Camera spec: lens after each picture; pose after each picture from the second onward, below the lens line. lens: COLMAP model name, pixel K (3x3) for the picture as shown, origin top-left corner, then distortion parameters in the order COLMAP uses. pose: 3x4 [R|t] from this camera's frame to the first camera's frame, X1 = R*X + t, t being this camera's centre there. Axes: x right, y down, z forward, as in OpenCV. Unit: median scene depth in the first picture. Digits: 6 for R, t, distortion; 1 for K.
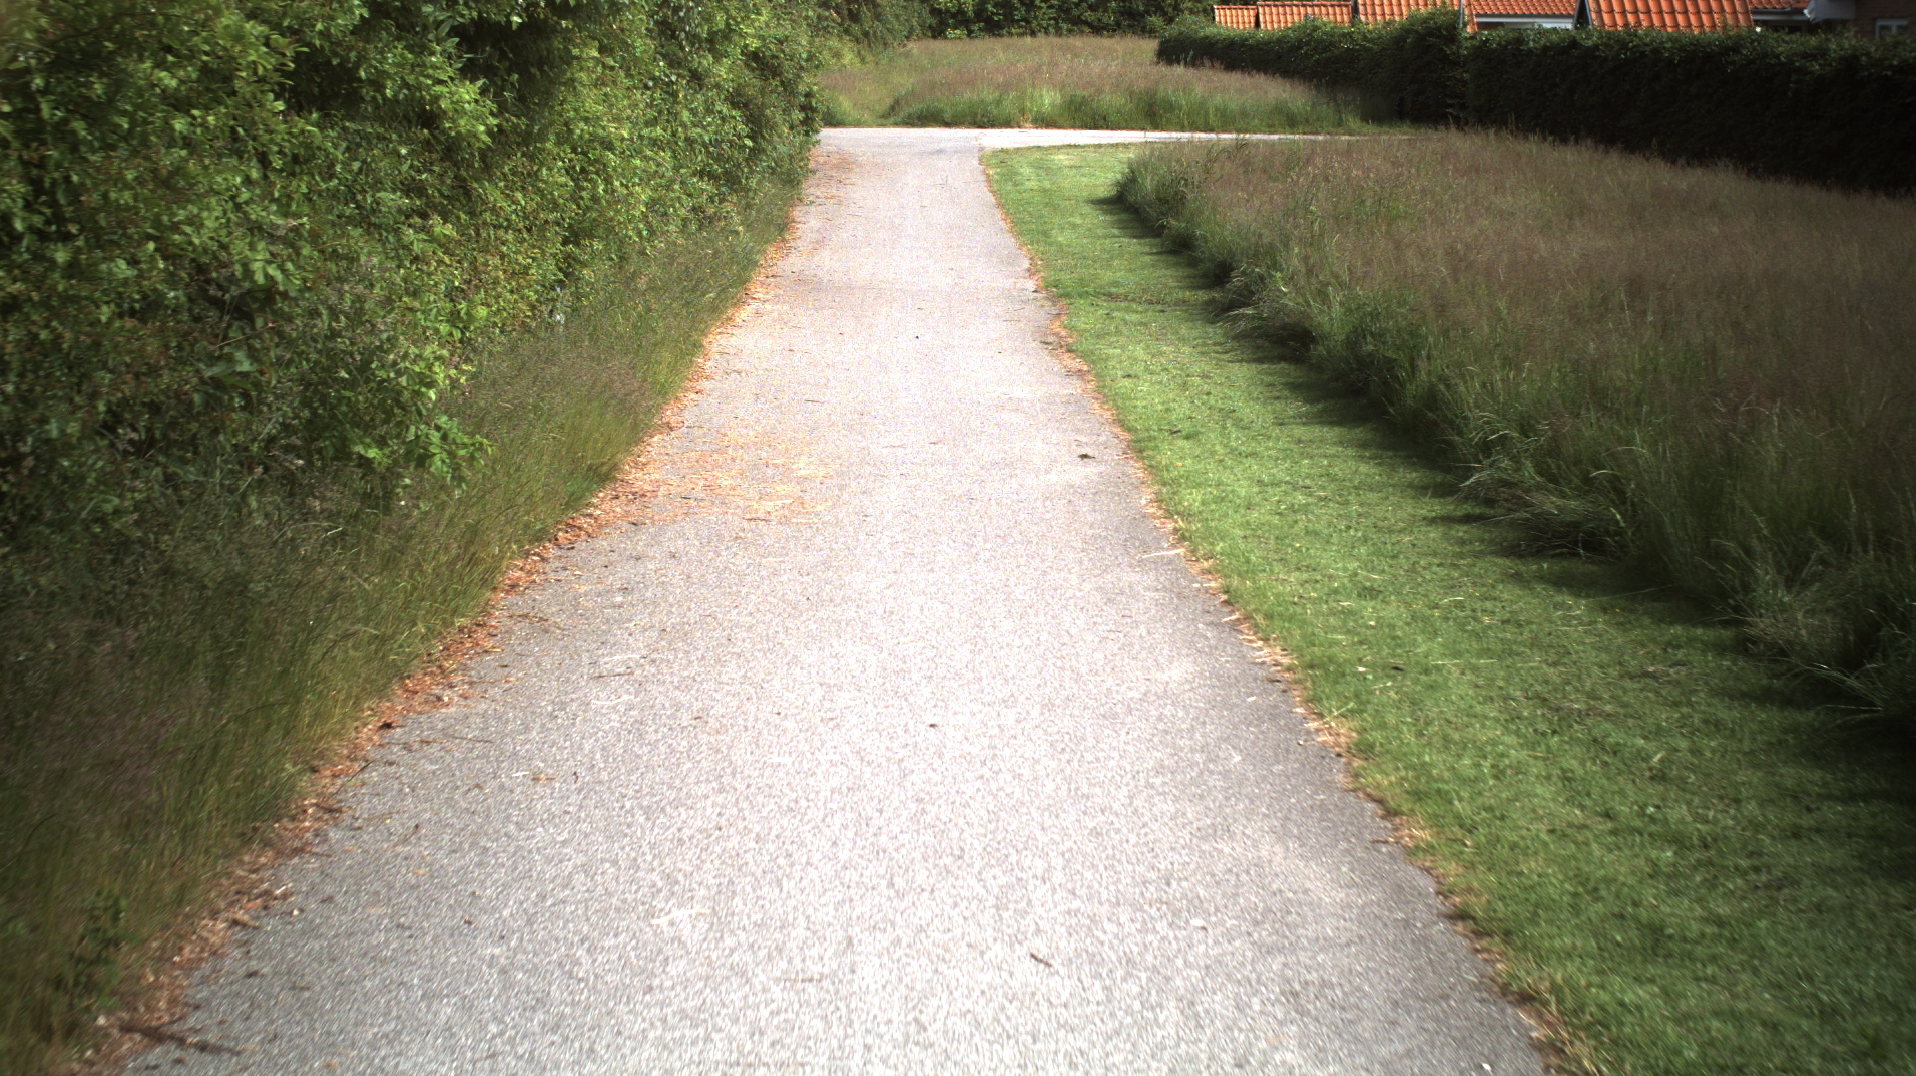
lens RADIAL K [[3395.0, 0, 958.0], [0, 3395.0, 538.0], [0, 0, 1]] dist [-0.297506, 0.244067]
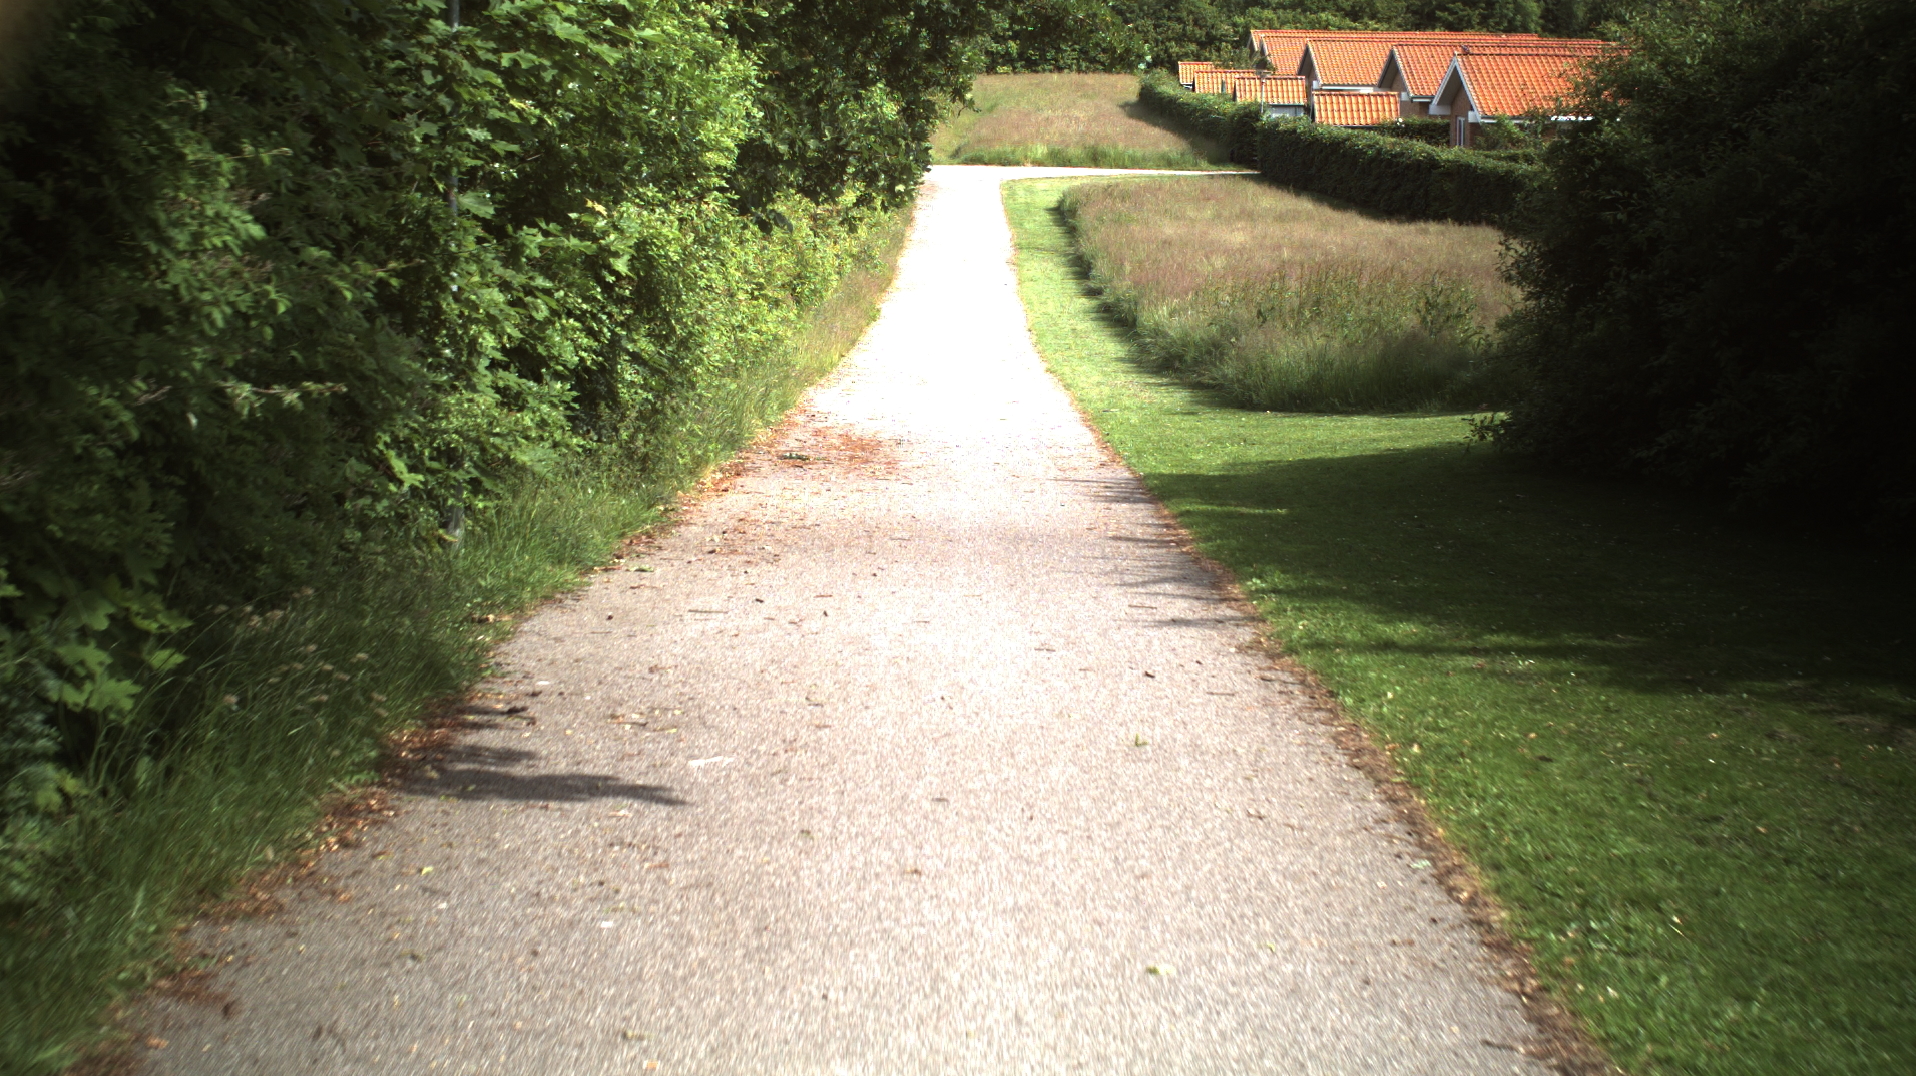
lens RADIAL K [[3395.0, 0, 958.0], [0, 3395.0, 538.0], [0, 0, 1]] dist [-0.297506, 0.244067]
pose [[0.999774, 0.012588, -0.017139, 0.030461], [-0.012464, 0.999896, 0.007303, 0.138342], [0.017229, -0.007088, 0.999826, -1.677651]]
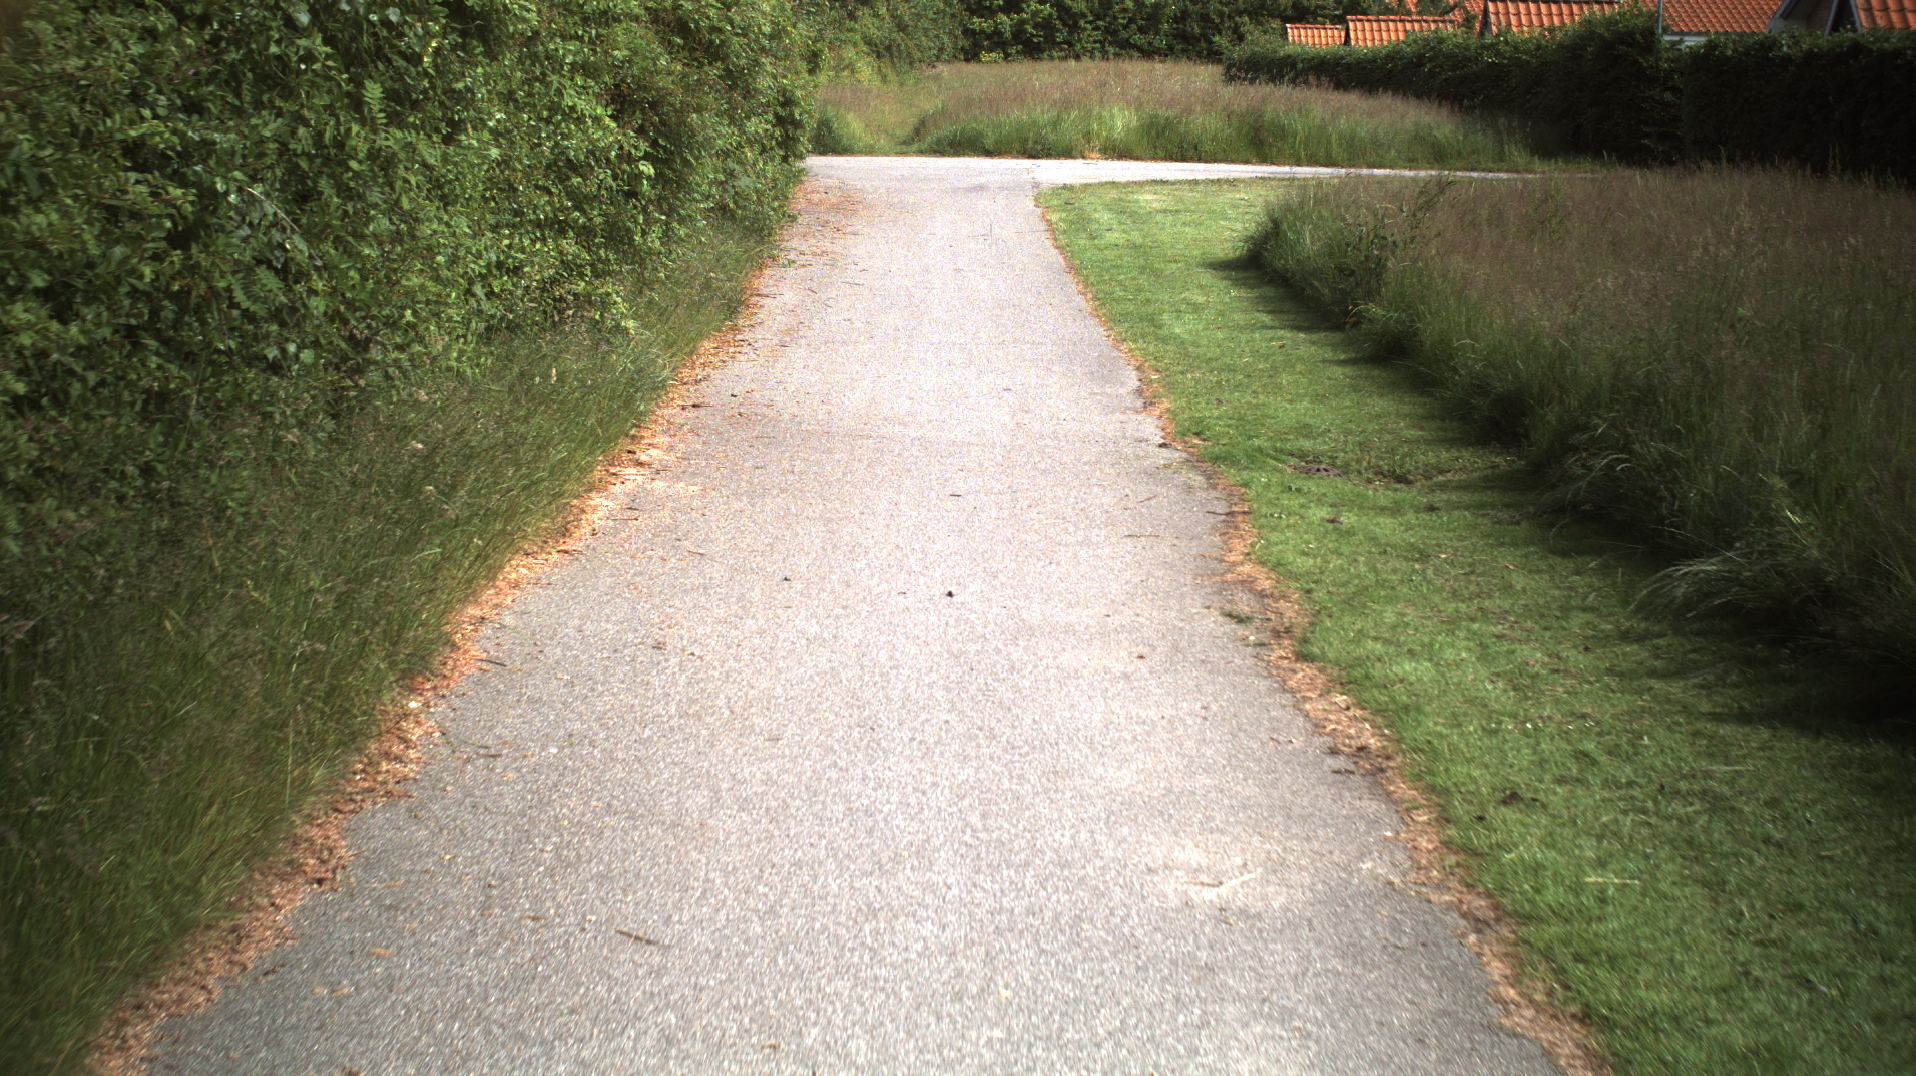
lens RADIAL K [[3395.0, 0, 958.0], [0, 3395.0, 538.0], [0, 0, 1]] dist [-0.297506, 0.244067]
pose [[0.999919, 0.010332, -0.007459, -0.006418], [-0.010410, 0.999891, -0.010489, -0.052127], [0.007350, 0.010566, 0.999917, 0.454851]]
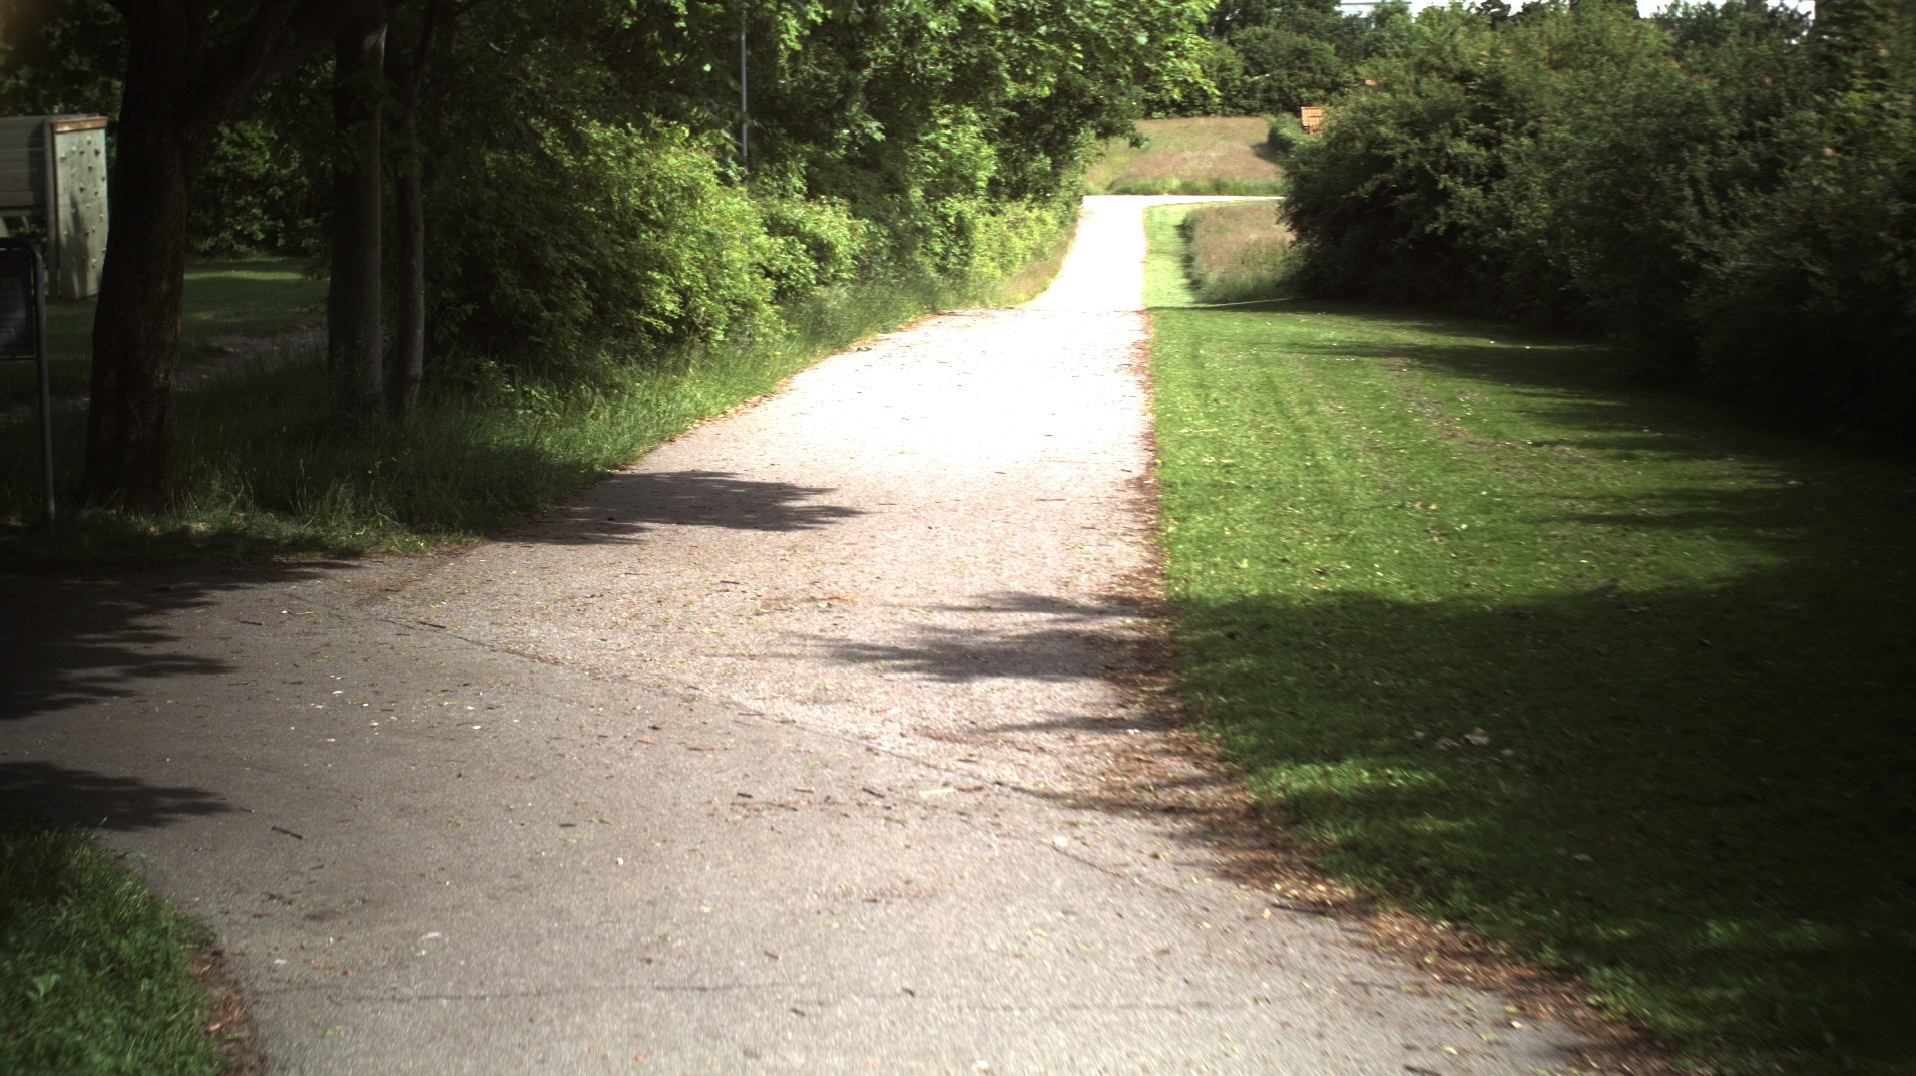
lens RADIAL K [[3395.0, 0, 958.0], [0, 3395.0, 538.0], [0, 0, 1]] dist [-0.297506, 0.244067]
pose [[0.997435, -0.002201, -0.071538, 0.084083], [0.001958, 0.999992, -0.003465, 0.256049], [0.071545, 0.003316, 0.997432, -2.741431]]
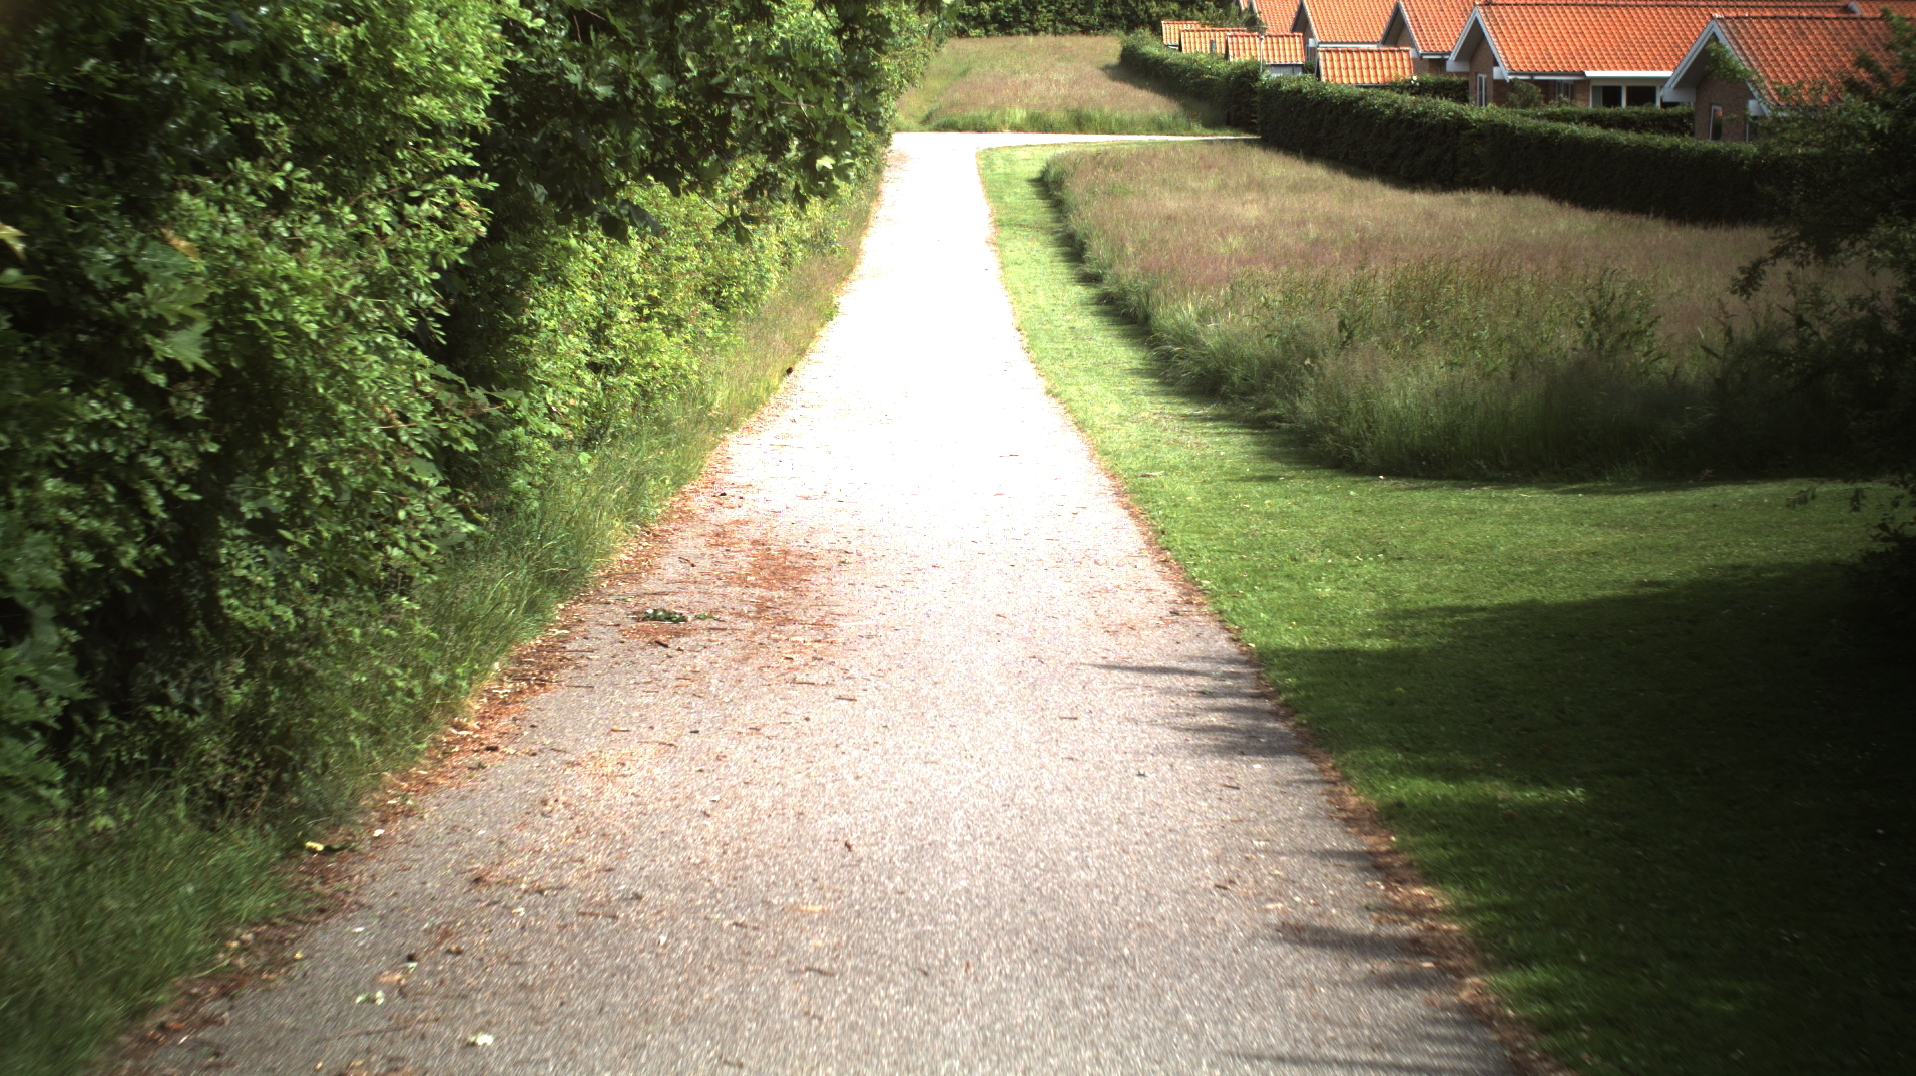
lens RADIAL K [[3395.0, 0, 958.0], [0, 3395.0, 538.0], [0, 0, 1]] dist [-0.297506, 0.244067]
pose [[0.999951, 0.000438, -0.009938, 0.024635], [-0.000276, 0.999867, 0.016301, 0.108651], [0.009943, -0.016297, 0.999818, -1.372572]]
